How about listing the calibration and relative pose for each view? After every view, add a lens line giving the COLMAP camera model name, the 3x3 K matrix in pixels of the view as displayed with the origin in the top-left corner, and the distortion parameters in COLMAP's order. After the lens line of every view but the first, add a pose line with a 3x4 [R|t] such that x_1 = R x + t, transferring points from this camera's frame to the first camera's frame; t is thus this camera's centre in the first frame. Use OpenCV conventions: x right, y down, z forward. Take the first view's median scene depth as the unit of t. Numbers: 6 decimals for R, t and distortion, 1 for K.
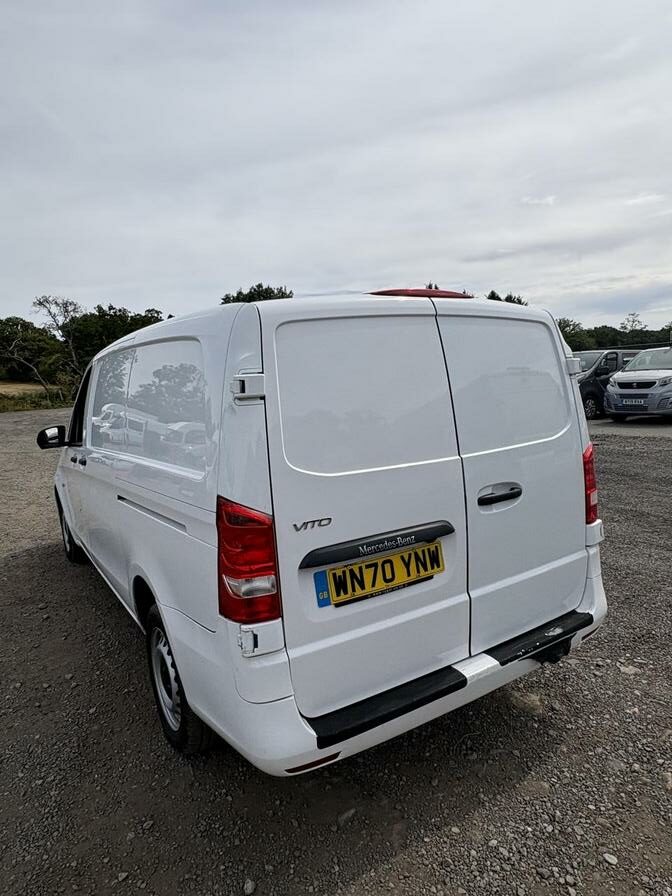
lens RADIAL K [[571.9, 0, 341.4], [0, 571.9, 448.4], [0, 0, 1]] dist [0.000175, 0.002227]
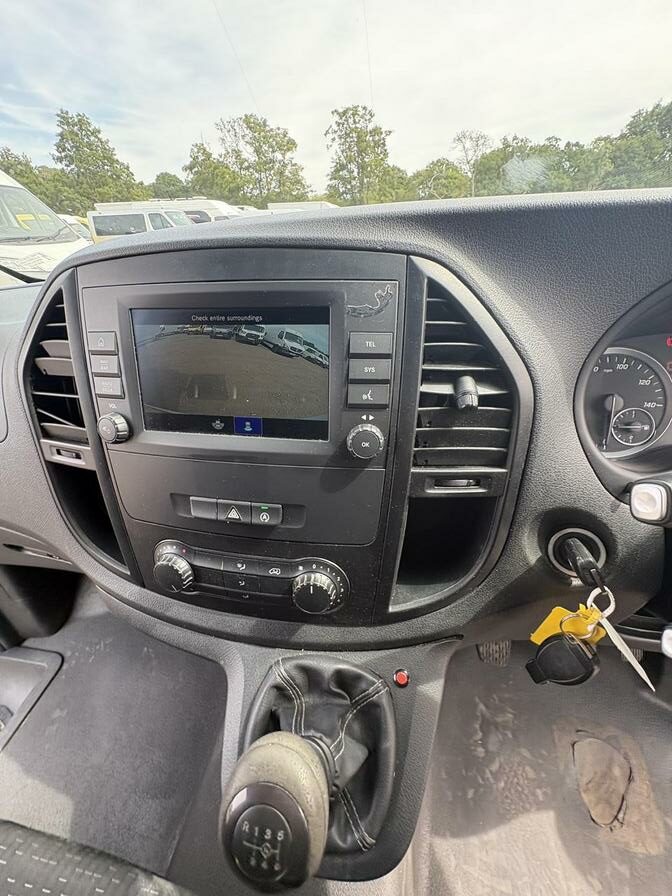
lens RADIAL K [[358.2, 0, 334.7], [0, 358.2, 447.7], [0, 0, 1]] dist [-0.002233, 0.000015]
pose [[0.733545, 0.378356, -0.564587, -0.652813], [-0.088344, 0.876747, 0.472768, -0.141939], [0.673875, -0.296919, 0.676559, 2.103445]]
